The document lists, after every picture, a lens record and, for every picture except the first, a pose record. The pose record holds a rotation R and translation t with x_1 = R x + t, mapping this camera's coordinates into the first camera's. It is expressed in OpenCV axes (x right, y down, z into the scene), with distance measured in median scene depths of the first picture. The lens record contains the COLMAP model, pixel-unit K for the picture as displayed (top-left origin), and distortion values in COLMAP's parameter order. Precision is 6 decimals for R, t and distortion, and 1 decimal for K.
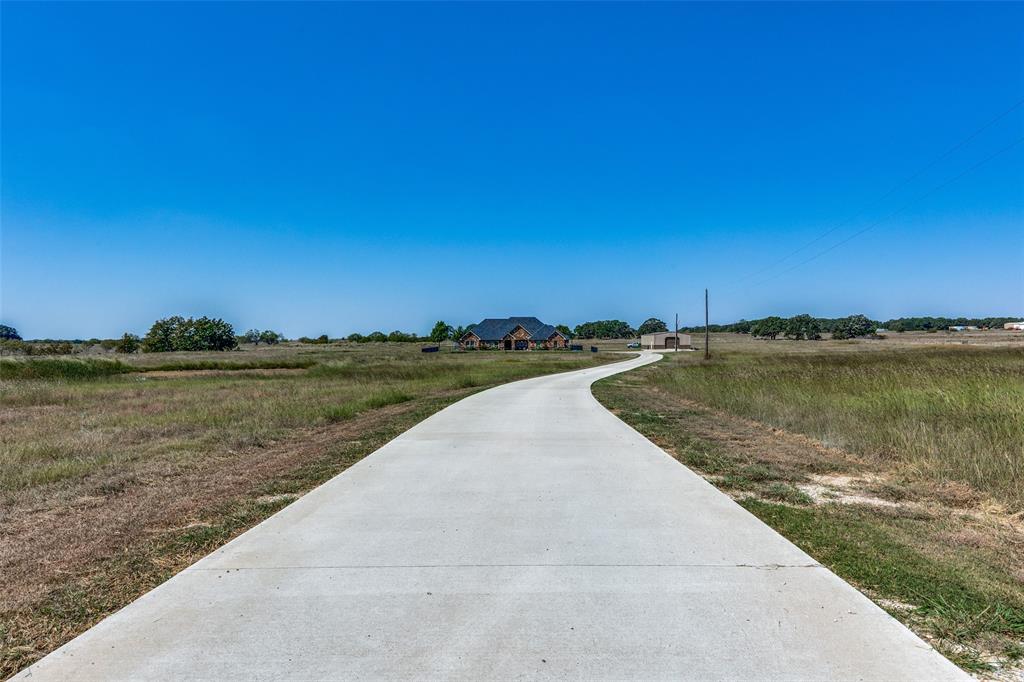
lens RADIAL K [[729.0, 0, 531.3], [0, 729.0, 342.8], [0, 0, 1]] dist [0.003536, 0.000792]
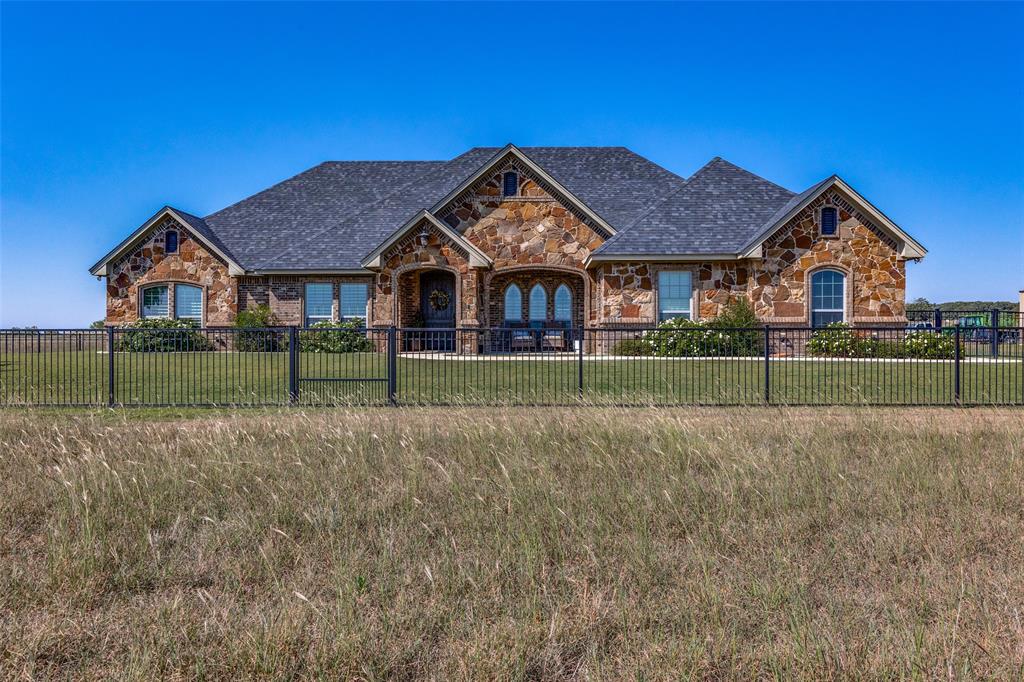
lens RADIAL K [[729.0, 0, 531.3], [0, 729.0, 342.8], [0, 0, 1]] dist [0.003536, 0.000792]
pose [[0.999101, 0.002774, -0.042307, -0.008178], [-0.002405, 0.999959, 0.008786, 0.007839], [0.042329, -0.008677, 0.999066, 0.872235]]
